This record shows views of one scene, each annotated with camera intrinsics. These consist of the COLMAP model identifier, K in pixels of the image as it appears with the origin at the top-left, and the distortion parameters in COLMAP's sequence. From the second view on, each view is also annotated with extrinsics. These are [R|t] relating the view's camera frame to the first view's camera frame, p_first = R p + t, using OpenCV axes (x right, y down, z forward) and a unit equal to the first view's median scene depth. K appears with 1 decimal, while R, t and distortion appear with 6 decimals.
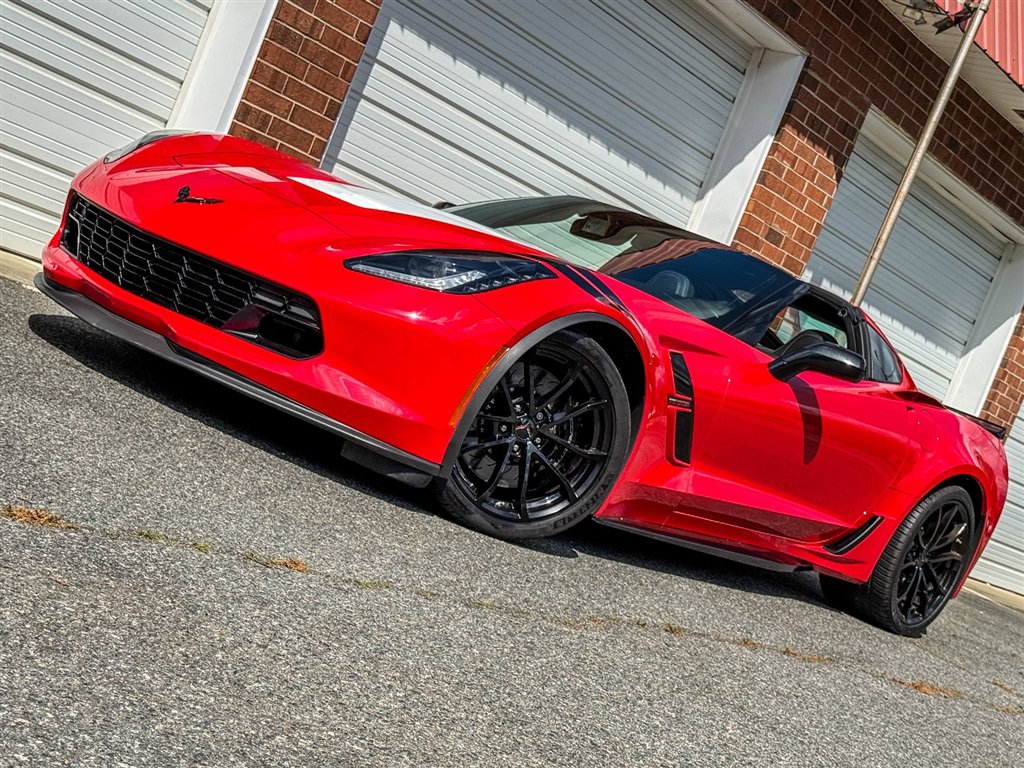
lens RADIAL K [[1683.2, 0, 512.0], [0, 1683.2, 384.0], [0, 0, 1]] dist [0.137136, -0.004068]
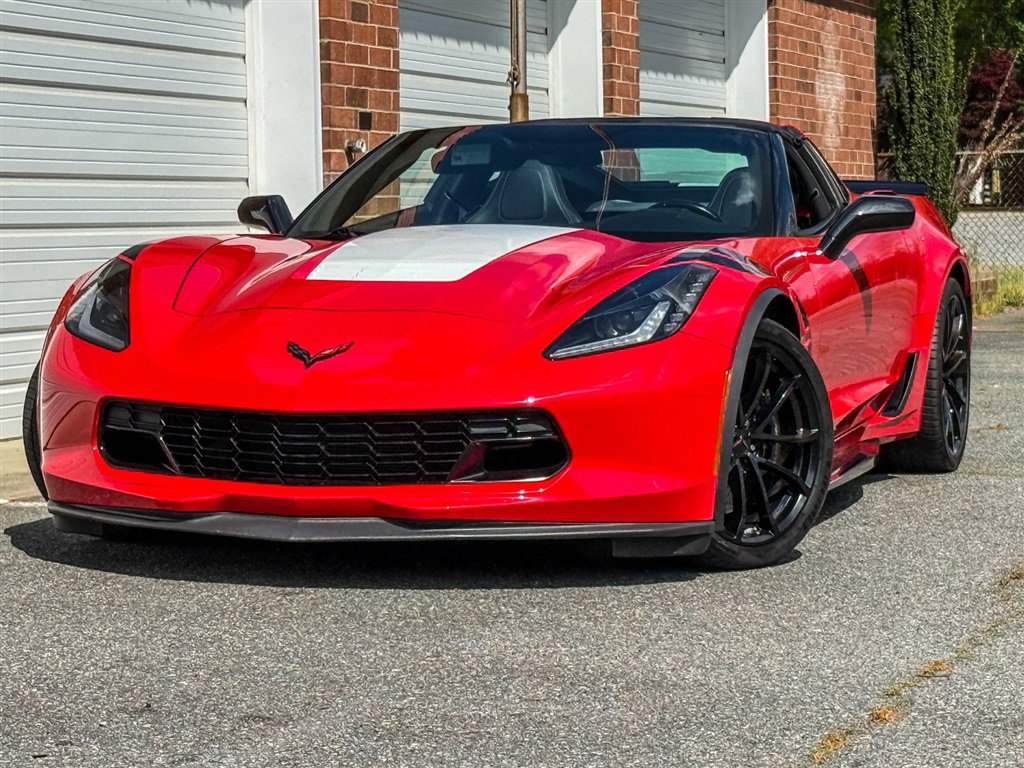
lens RADIAL K [[3062.0, 0, 512.0], [0, 3062.0, 384.0], [0, 0, 1]] dist [-0.032933, -0.343283]
pose [[0.858038, -0.403266, 0.318037, -0.286985], [0.369116, 0.914784, 0.164087, -0.149350], [-0.357106, -0.023400, 0.933771, -0.220776]]
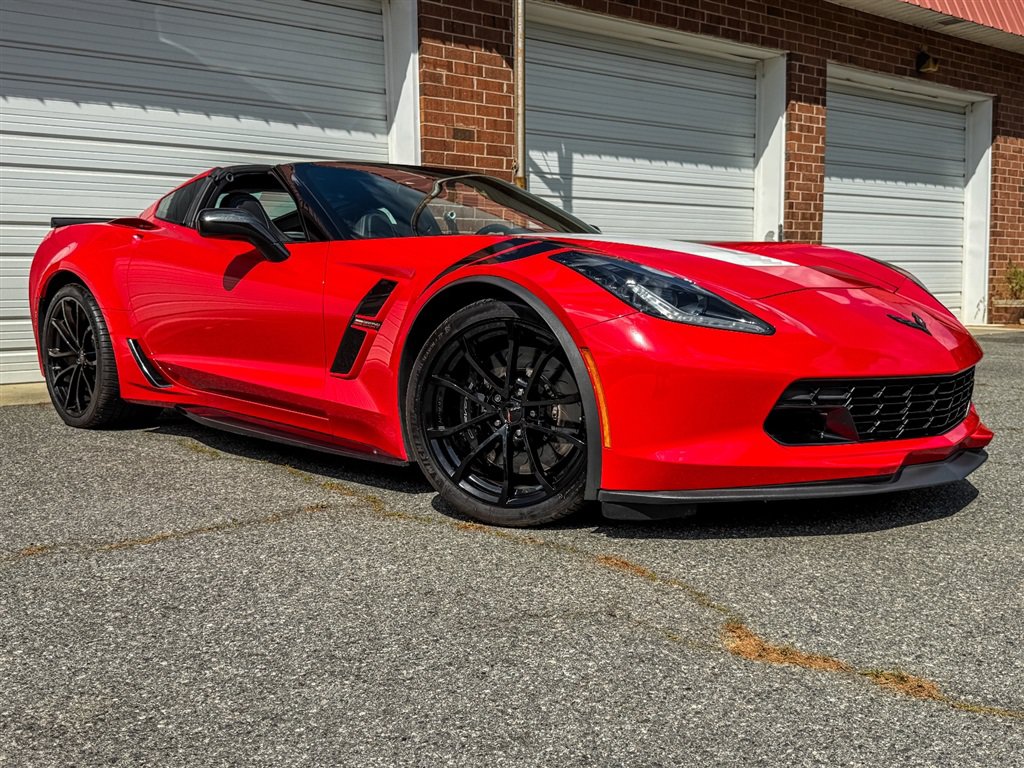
lens RADIAL K [[941.8, 0, 487.0], [0, 941.8, 379.4], [0, 0, 1]] dist [0.182991, -0.338622]
pose [[0.890895, -0.371033, -0.261994, 0.320808], [0.374703, 0.926375, -0.037768, 0.116085], [0.256718, -0.064523, 0.964330, 0.411393]]
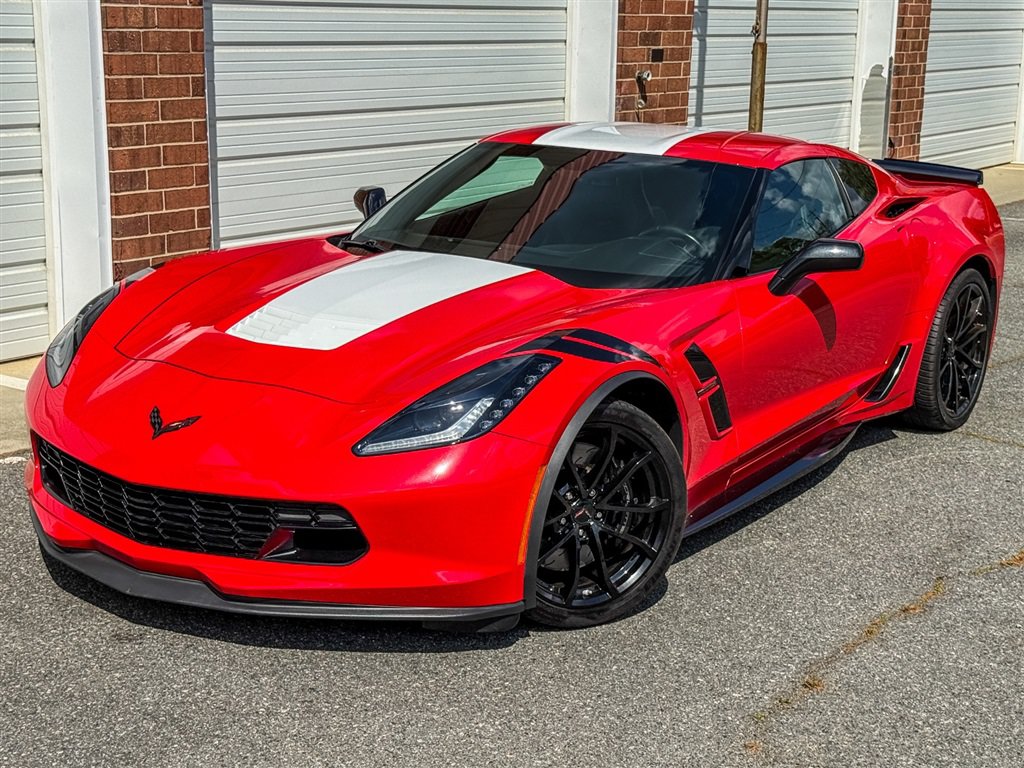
lens RADIAL K [[1655.7, 0, 512.0], [0, 1655.7, 384.0], [0, 0, 1]] dist [0.125410, 0.009899]
pose [[0.930468, -0.366298, -0.007383, 0.001786], [0.359258, 0.908262, 0.214460, -0.124850], [-0.071851, -0.202201, 0.976705, 0.043912]]
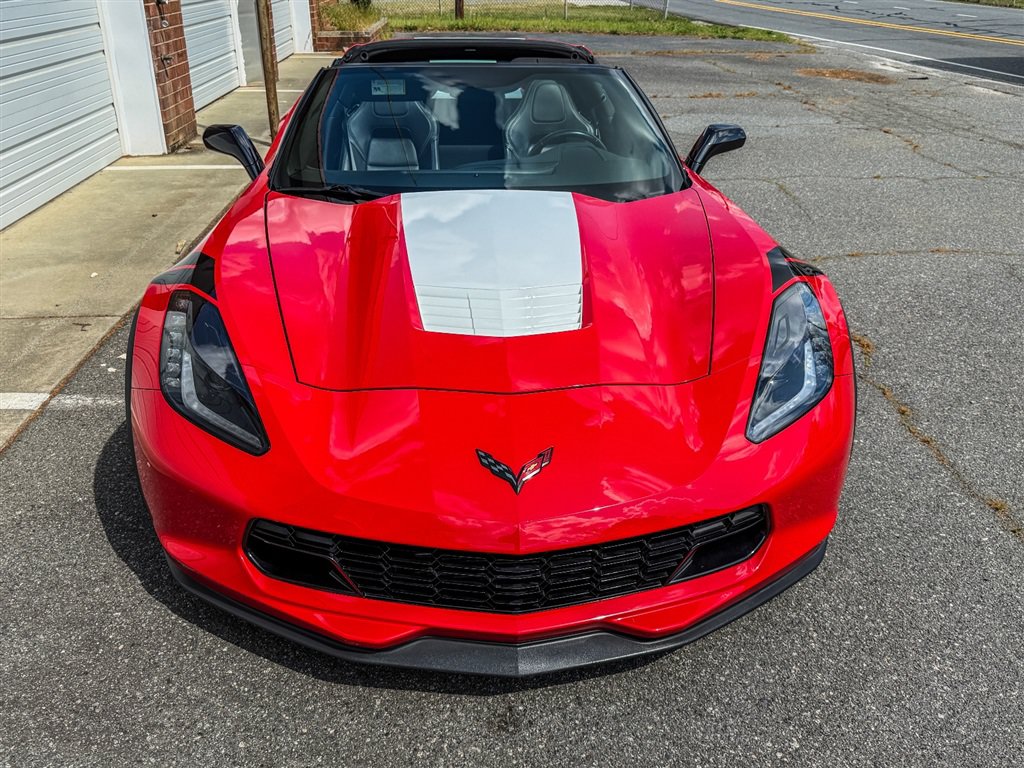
lens RADIAL K [[970.5, 0, 490.6], [0, 970.5, 387.7], [0, 0, 1]] dist [0.182038, -0.334962]
pose [[0.686552, -0.601933, 0.407828, -0.169880], [0.308112, 0.748917, 0.586677, -0.190514], [-0.658569, -0.277128, 0.699633, 0.343918]]
